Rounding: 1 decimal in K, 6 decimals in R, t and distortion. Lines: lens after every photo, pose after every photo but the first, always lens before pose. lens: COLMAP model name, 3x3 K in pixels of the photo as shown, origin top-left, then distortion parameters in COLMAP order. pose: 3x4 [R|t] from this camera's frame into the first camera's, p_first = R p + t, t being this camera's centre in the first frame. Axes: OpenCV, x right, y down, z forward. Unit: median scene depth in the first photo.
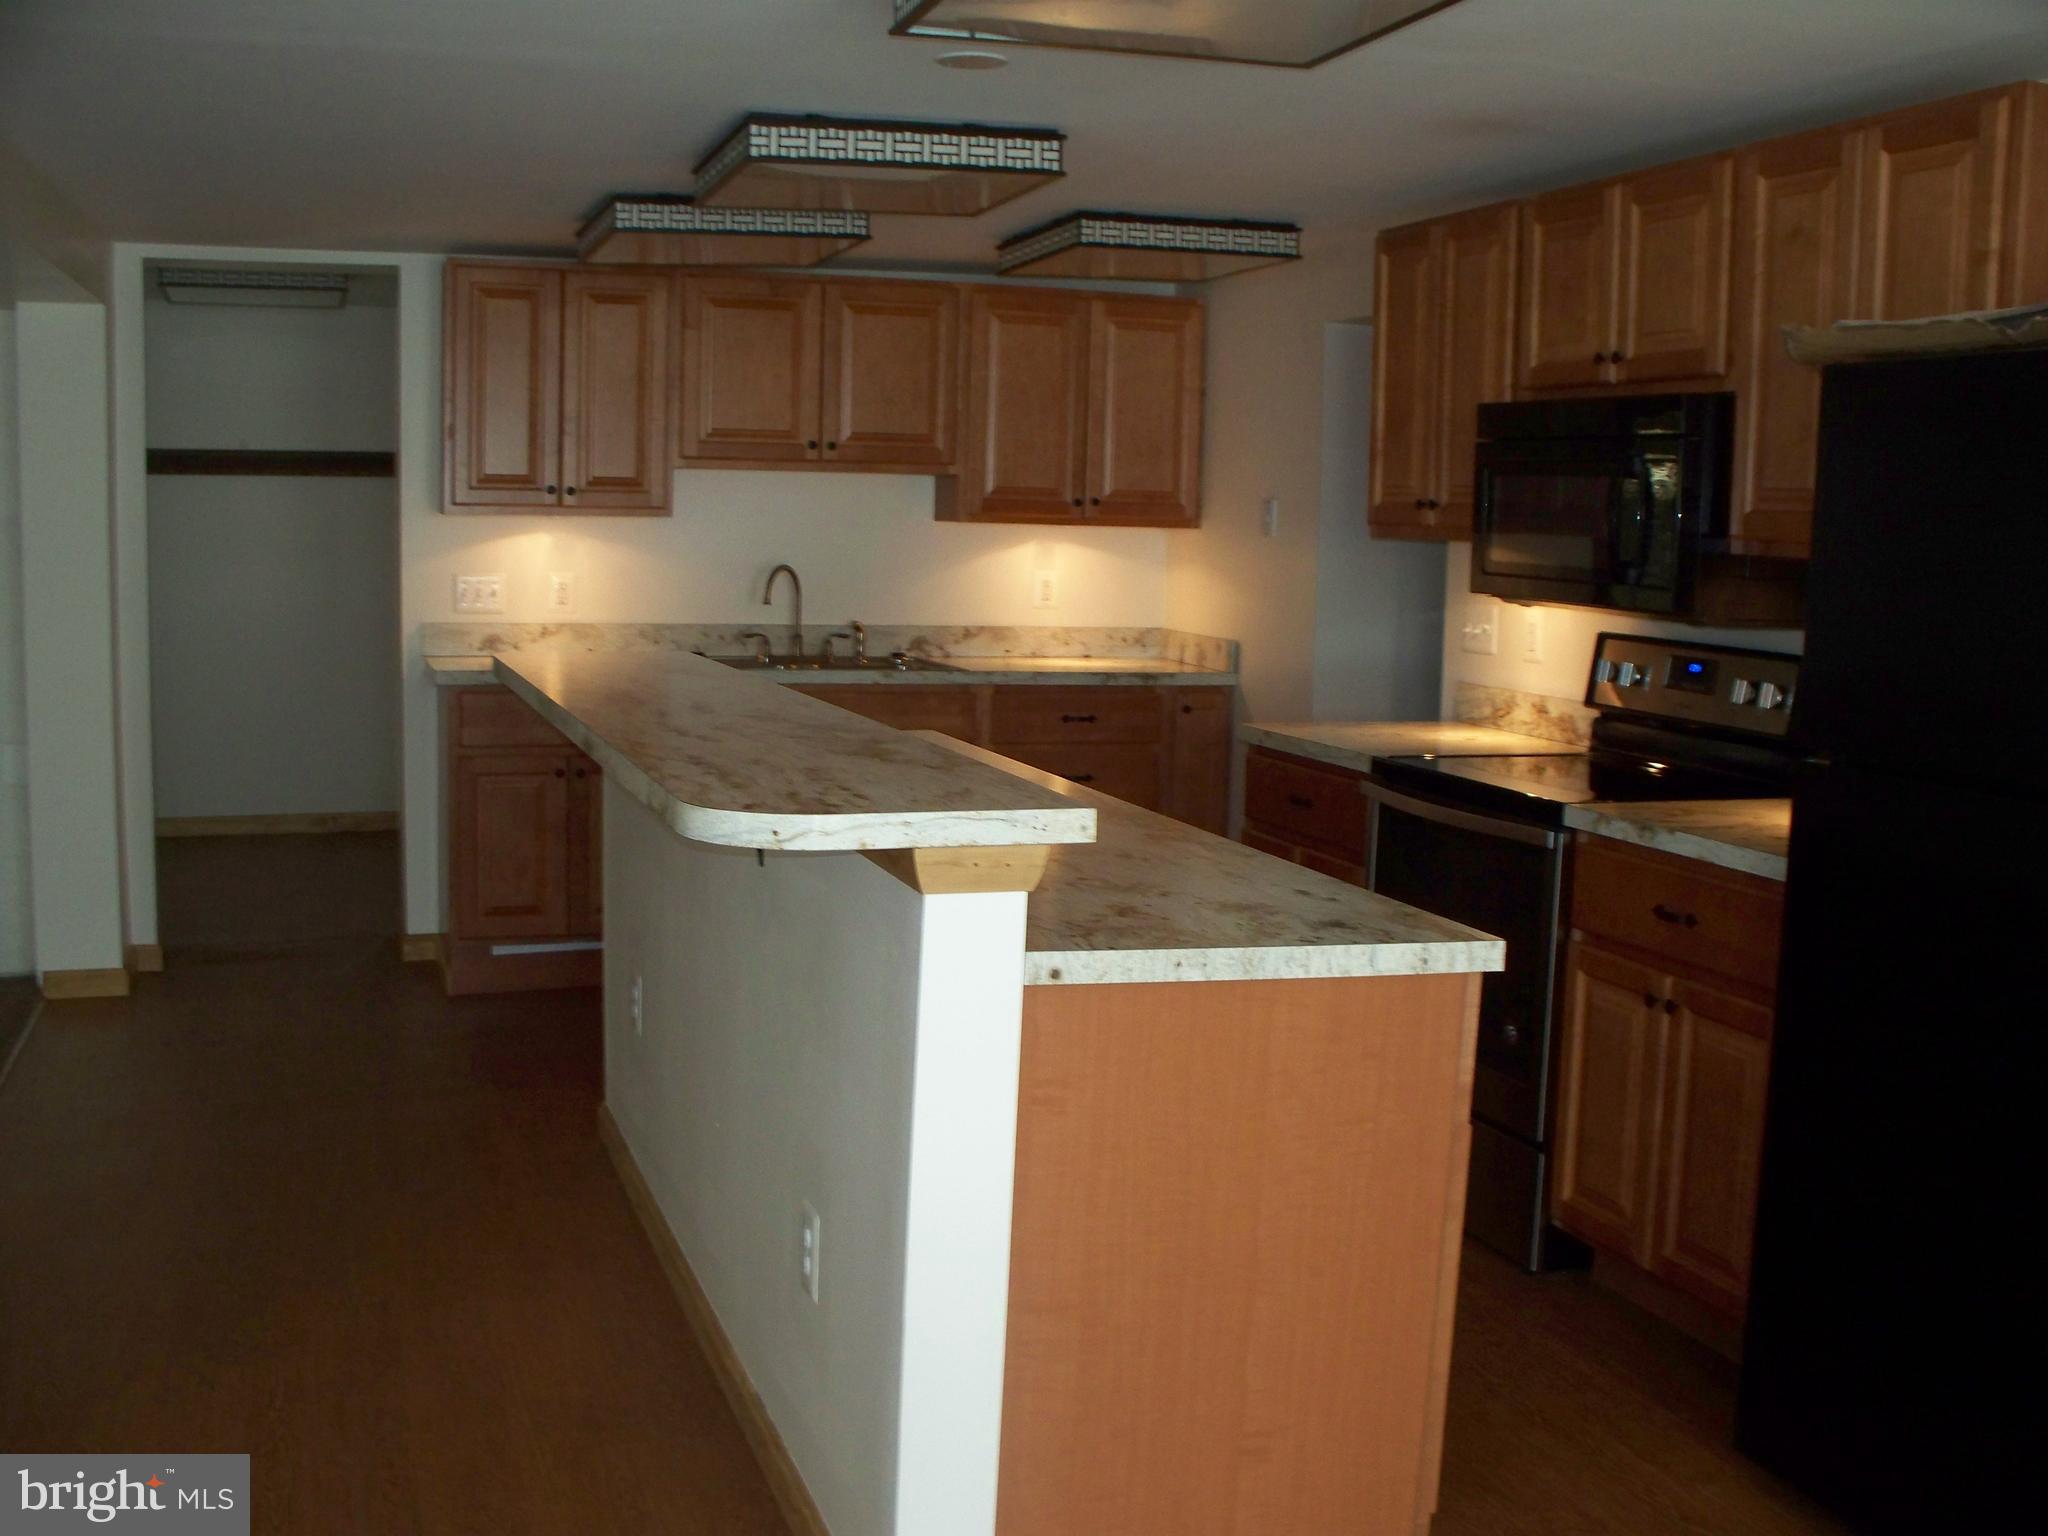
lens RADIAL K [[2133.8, 0, 1024.0], [0, 2133.8, 768.0], [0, 0, 1]] dist [-0.260749, 0.324804]
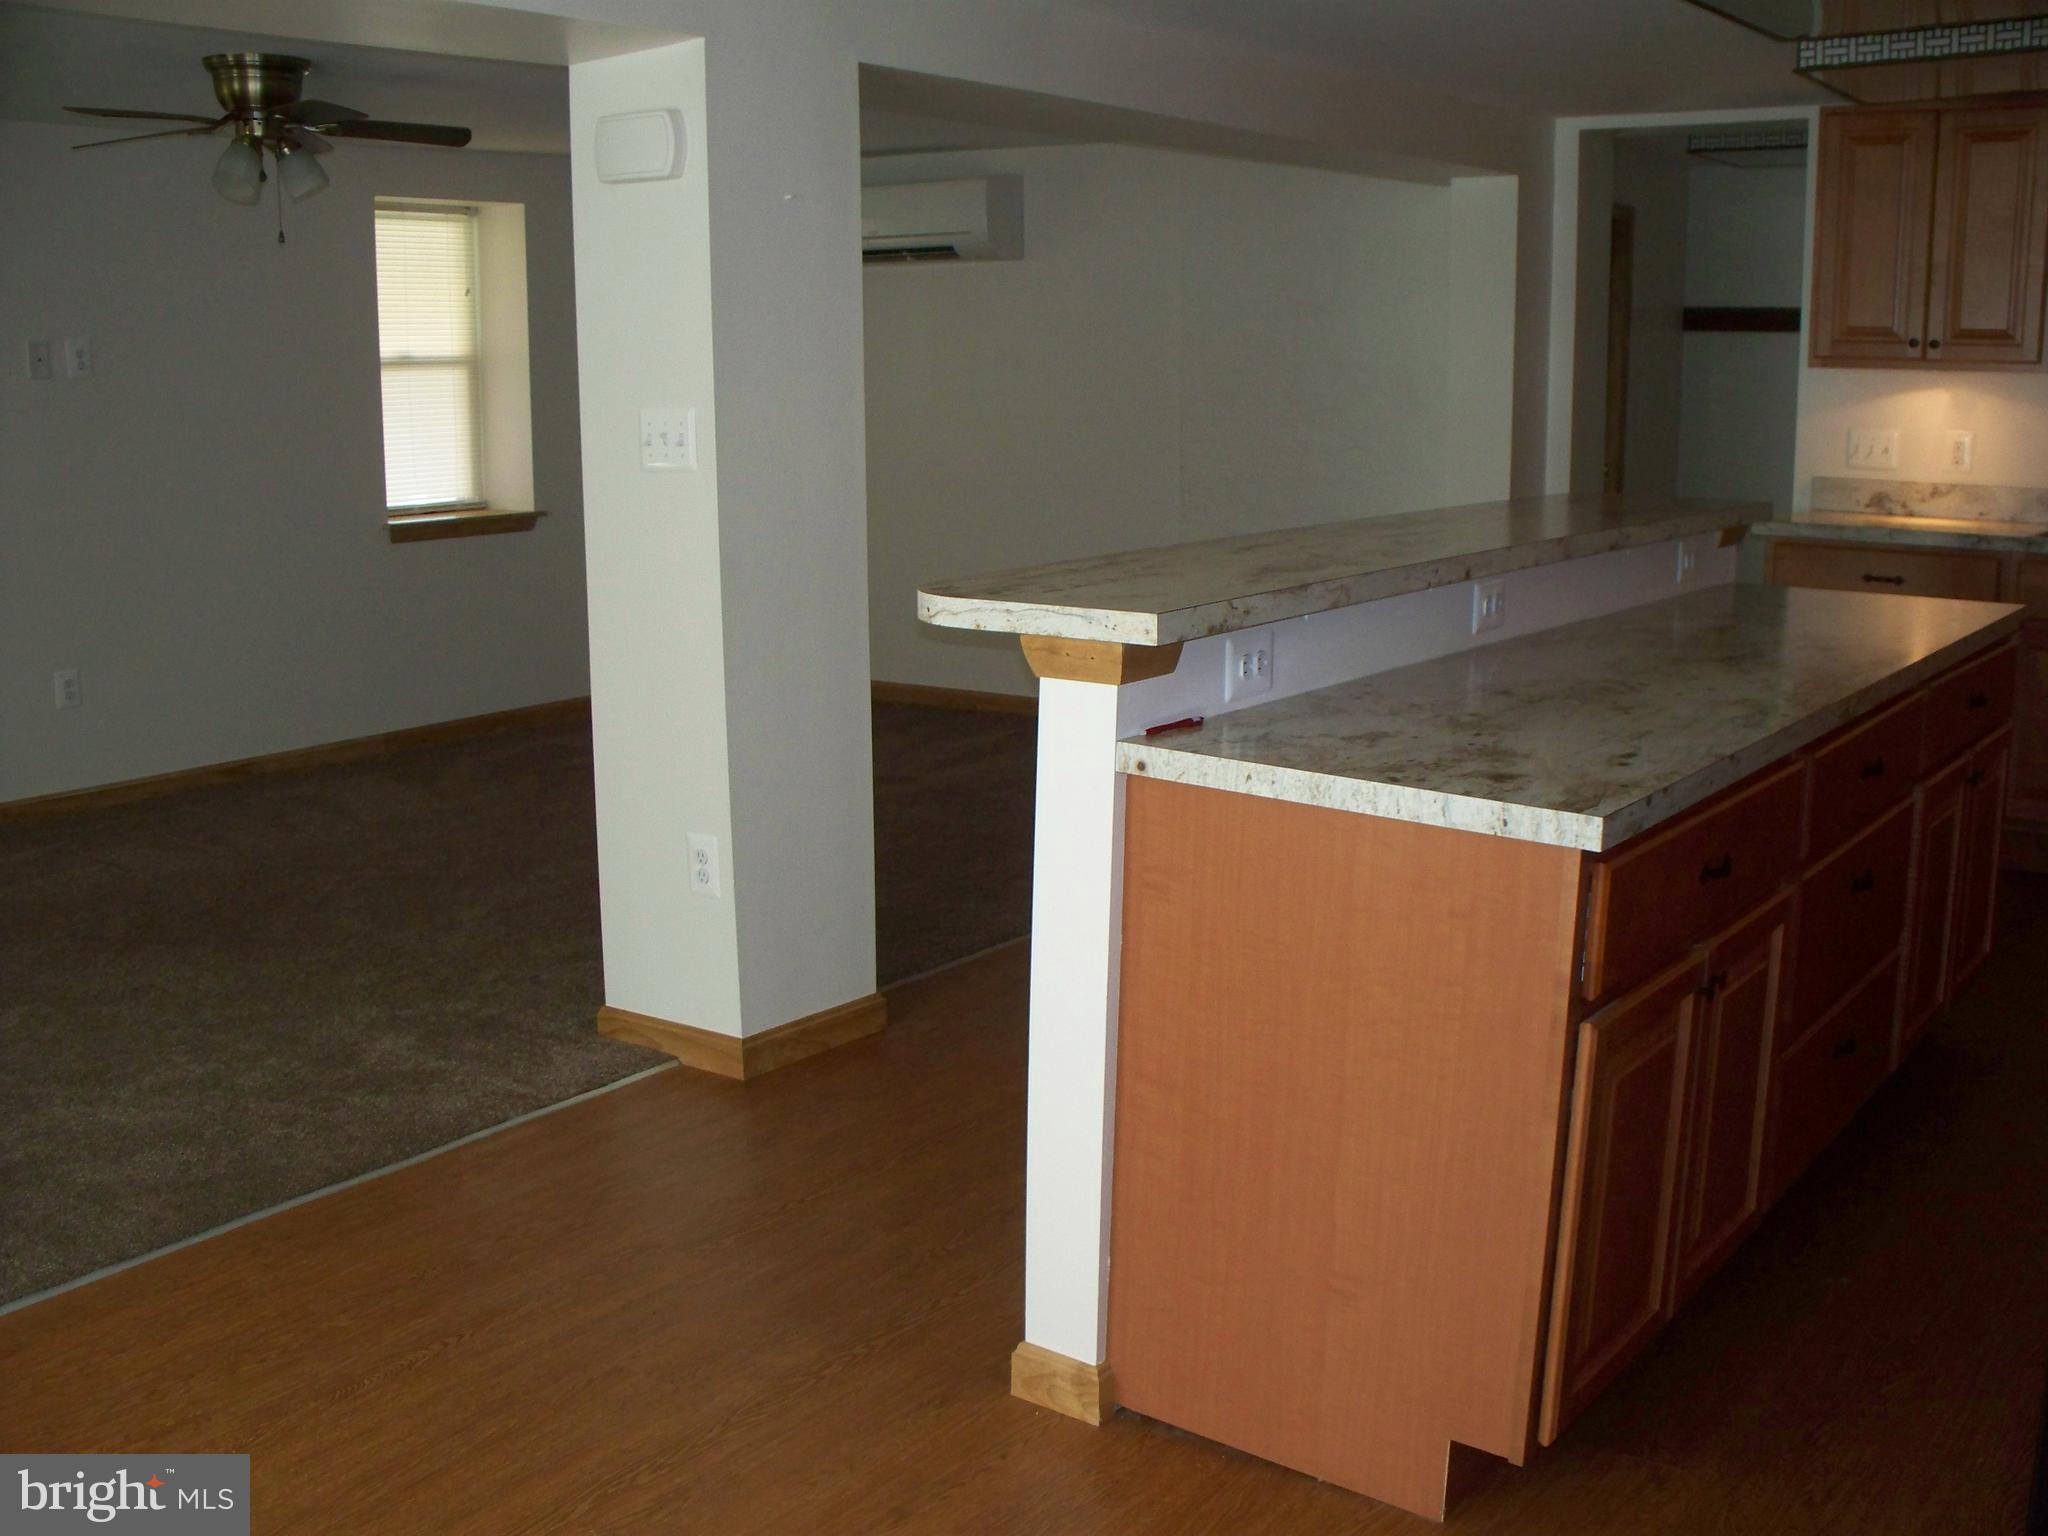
lens RADIAL K [[2133.8, 0, 1024.0], [0, 2133.8, 768.0], [0, 0, 1]] dist [-0.260749, 0.324804]
pose [[0.570464, 0.132335, -0.810592, 0.515711], [-0.080684, 0.991190, 0.105036, -0.006813], [0.817350, 0.005483, 0.576115, 0.195642]]
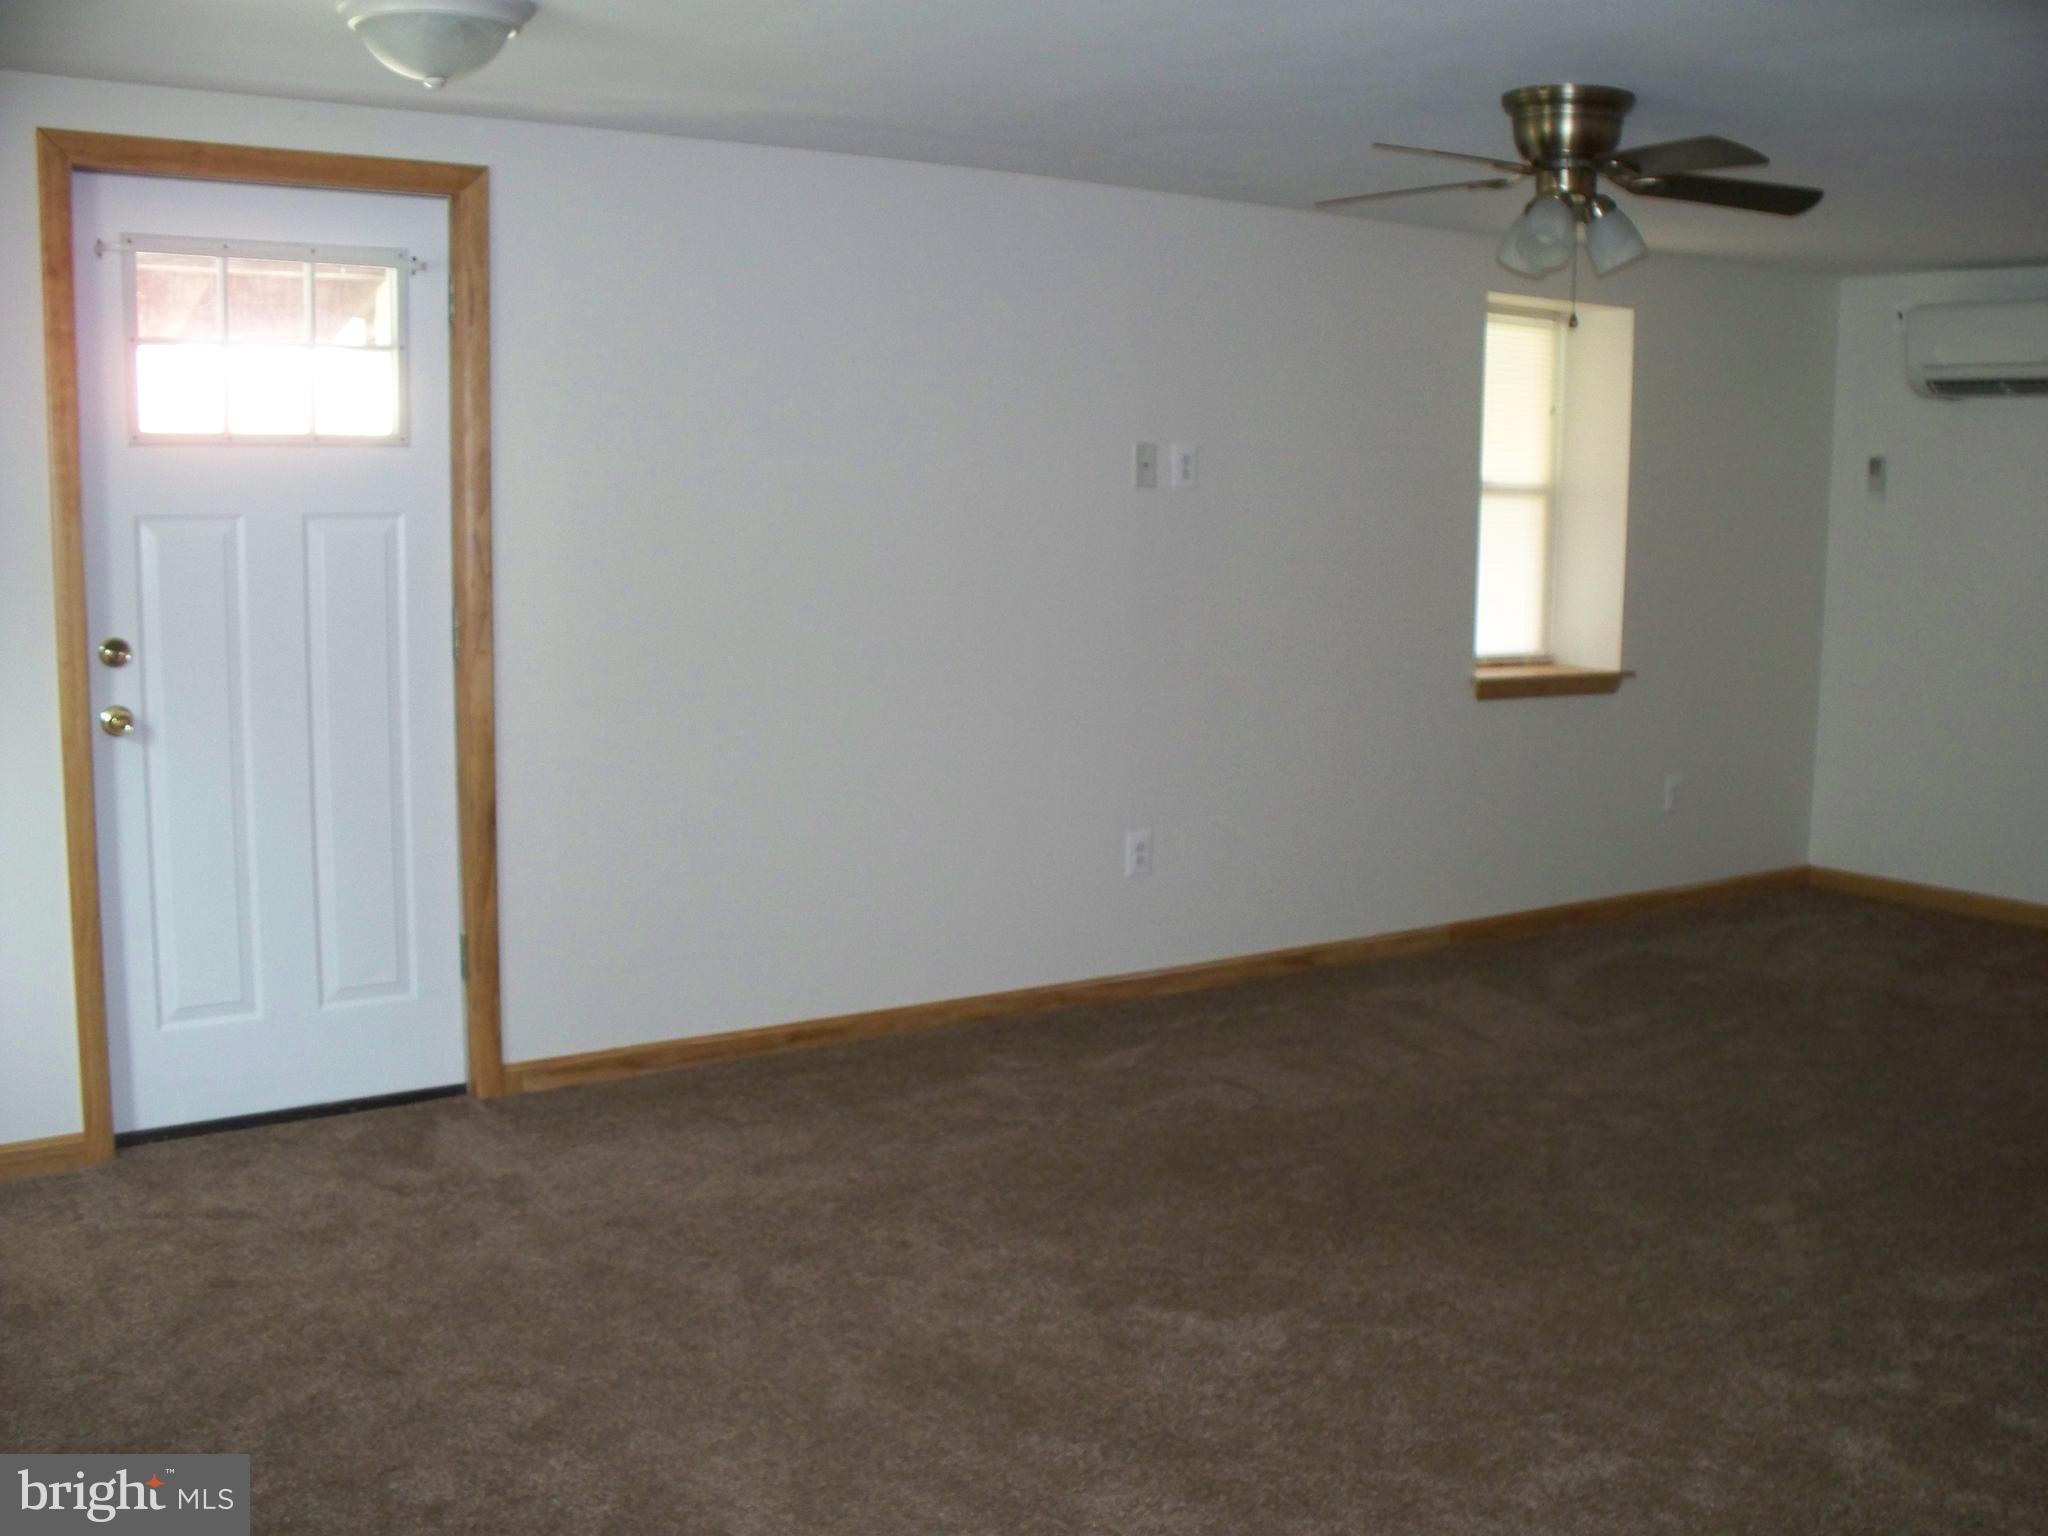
lens RADIAL K [[2124.2, 0, 1024.0], [0, 2124.2, 768.0], [0, 0, 1]] dist [-0.157749, 0.207668]
pose [[0.280114, 0.105861, -0.954112, 0.425136], [-0.124738, 0.989488, 0.073165, -0.002890], [0.951828, 0.098519, 0.290375, 0.158089]]
